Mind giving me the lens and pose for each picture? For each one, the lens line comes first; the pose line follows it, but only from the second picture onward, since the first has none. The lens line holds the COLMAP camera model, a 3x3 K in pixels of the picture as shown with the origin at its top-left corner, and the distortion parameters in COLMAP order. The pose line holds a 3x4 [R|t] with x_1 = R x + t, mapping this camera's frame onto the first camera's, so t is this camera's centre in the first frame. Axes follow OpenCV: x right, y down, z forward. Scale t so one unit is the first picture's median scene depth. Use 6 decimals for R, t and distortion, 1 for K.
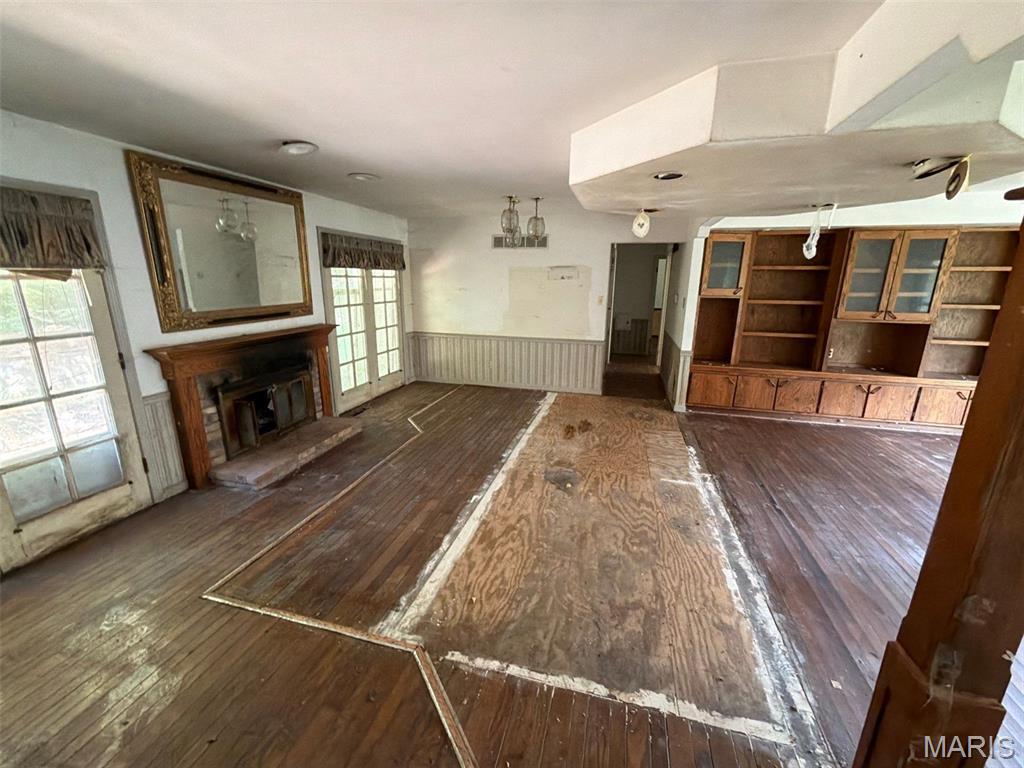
lens RADIAL K [[408.5, 0, 511.5], [0, 408.5, 383.5], [0, 0, 1]] dist [-0.000504, 0.000212]
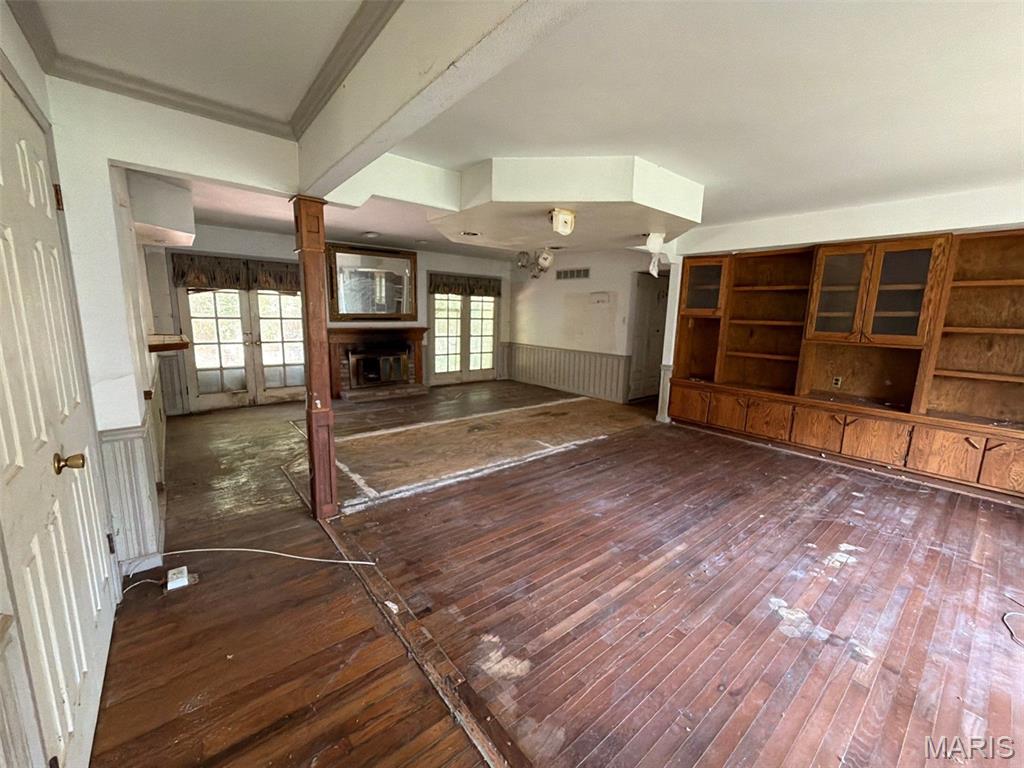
lens RADIAL K [[408.5, 0, 507.1], [0, 408.5, 383.6], [0, 0, 1]] dist [-0.000504, 0.000212]
pose [[0.813170, 0.110684, -0.571405, 0.775682], [-0.160149, 0.986405, -0.036838, 0.084647], [0.559560, 0.121466, 0.819841, -0.138294]]
